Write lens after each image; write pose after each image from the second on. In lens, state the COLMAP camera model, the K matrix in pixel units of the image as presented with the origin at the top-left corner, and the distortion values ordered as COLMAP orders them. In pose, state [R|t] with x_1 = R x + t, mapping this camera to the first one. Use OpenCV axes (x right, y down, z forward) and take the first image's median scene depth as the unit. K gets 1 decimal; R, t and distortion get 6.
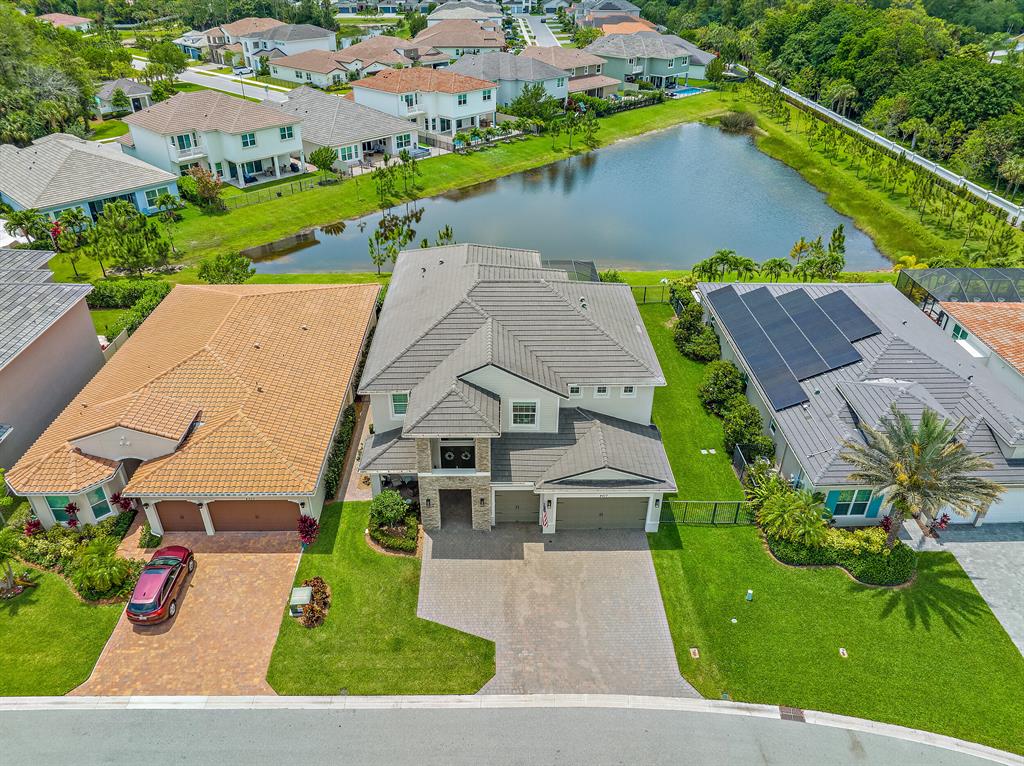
lens RADIAL K [[720.1, 0, 512.0], [0, 720.1, 383.0], [0, 0, 1]] dist [-0.040071, 0.000294]
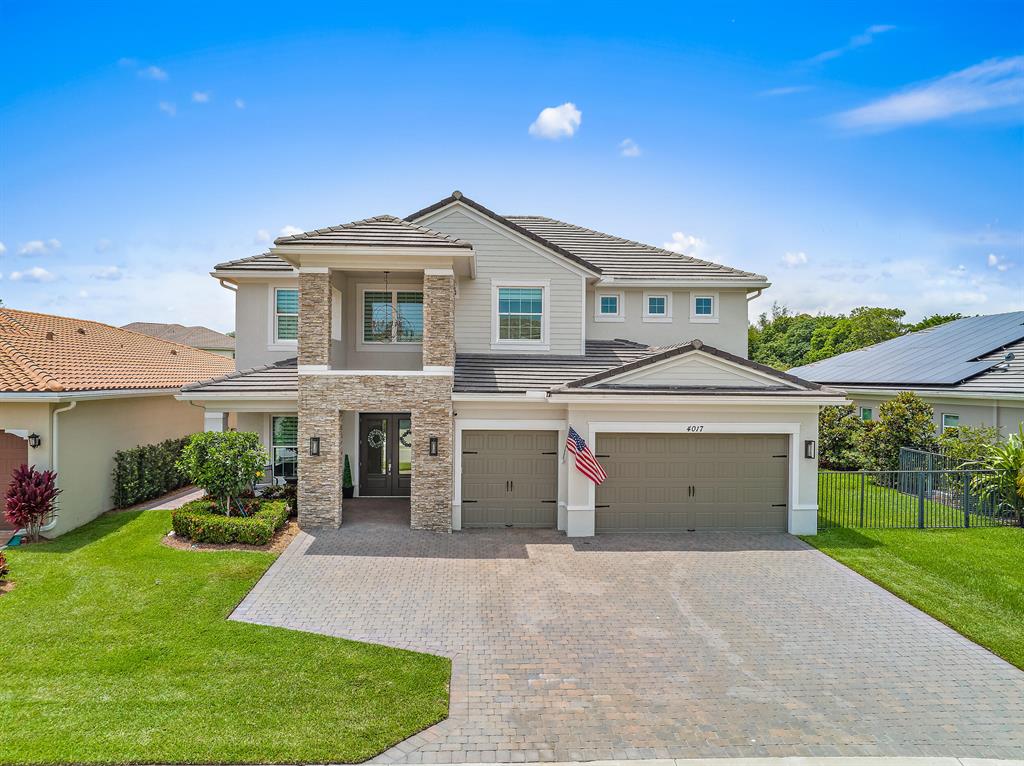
lens RADIAL K [[720.1, 0, 512.0], [0, 720.1, 383.0], [0, 0, 1]] dist [-0.040071, 0.000294]
pose [[0.999487, 0.002165, 0.031940, -0.006404], [0.014805, 0.853341, -0.521143, 0.379336], [-0.028384, 0.521348, 0.852872, 0.599448]]
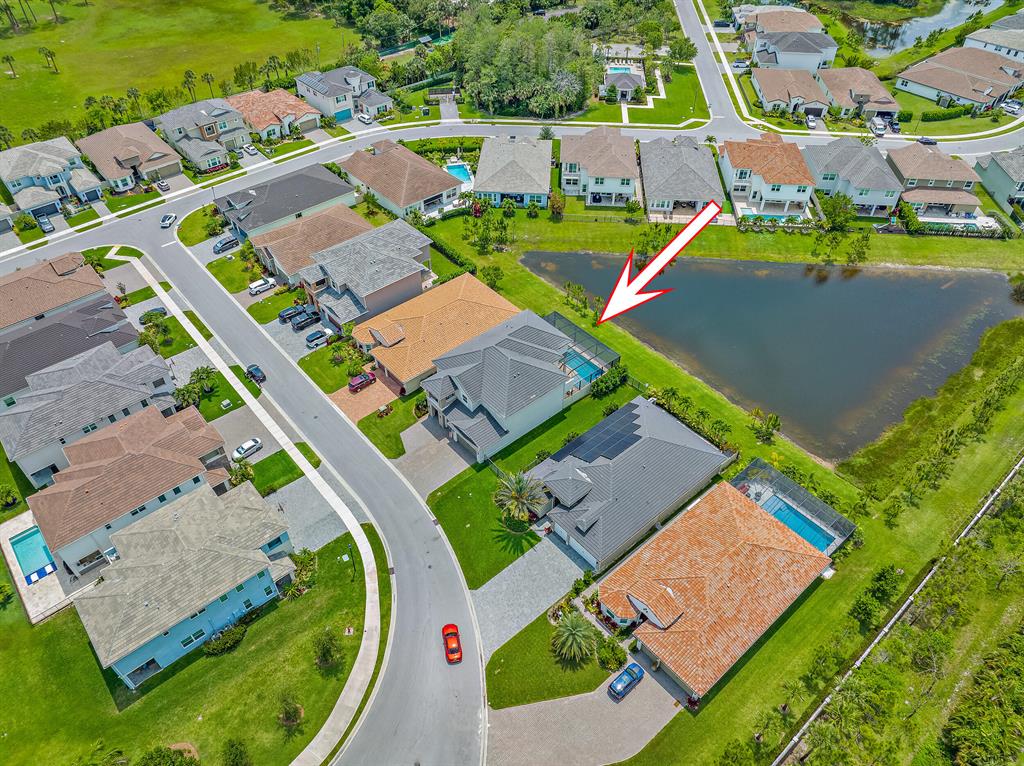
lens RADIAL K [[720.1, 0, 512.0], [0, 720.1, 383.0], [0, 0, 1]] dist [-0.040071, 0.000294]
pose [[0.636933, 0.530430, -0.559429, 1.683465], [-0.404220, 0.847697, 0.343533, -1.054790], [0.656447, 0.007325, 0.754337, -0.977025]]
